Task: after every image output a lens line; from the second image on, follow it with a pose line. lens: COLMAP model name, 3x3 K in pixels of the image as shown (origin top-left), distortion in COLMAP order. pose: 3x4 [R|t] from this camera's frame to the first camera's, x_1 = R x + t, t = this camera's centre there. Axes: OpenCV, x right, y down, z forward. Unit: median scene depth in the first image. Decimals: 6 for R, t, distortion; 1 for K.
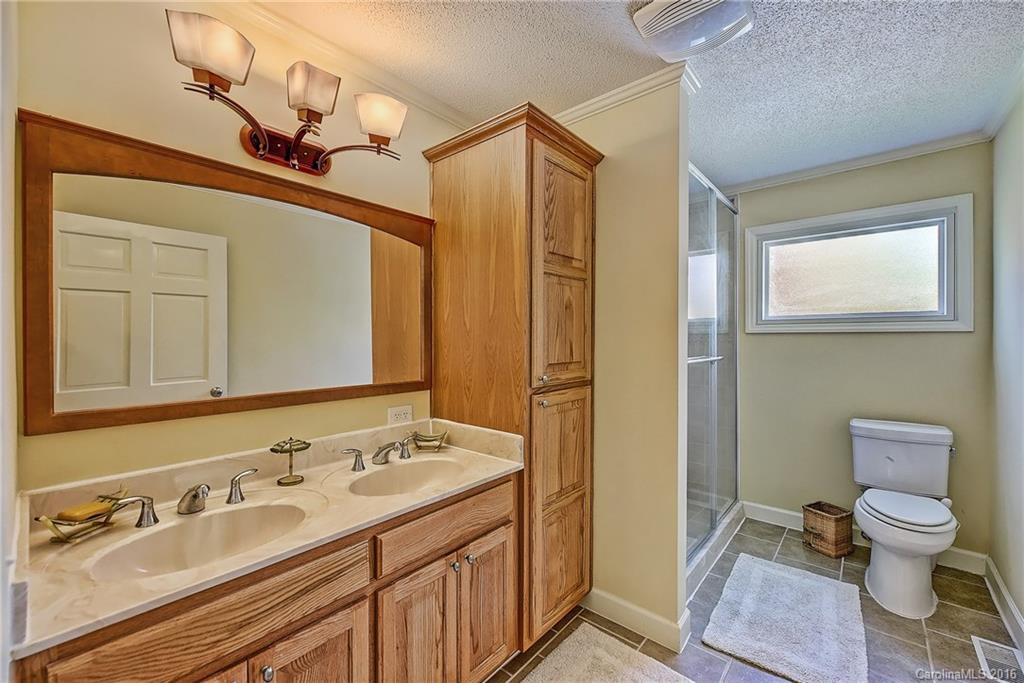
lens RADIAL K [[421.8, 0, 511.1], [0, 421.8, 336.0], [0, 0, 1]] dist [0.002495, 0.000157]
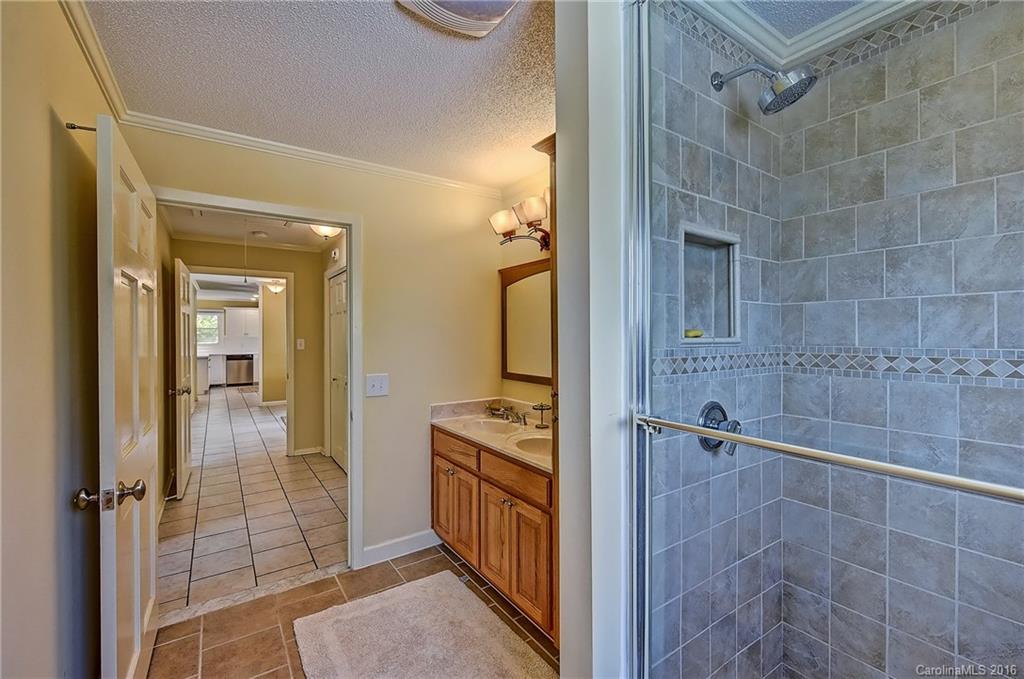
lens RADIAL K [[421.8, 0, 512.1], [0, 421.8, 342.2], [0, 0, 1]] dist [0.002495, 0.000157]
pose [[-0.271987, 0.006699, -0.962278, 1.524010], [0.007594, 0.999960, 0.004815, -0.035202], [0.962271, -0.005998, -0.272027, 1.679756]]
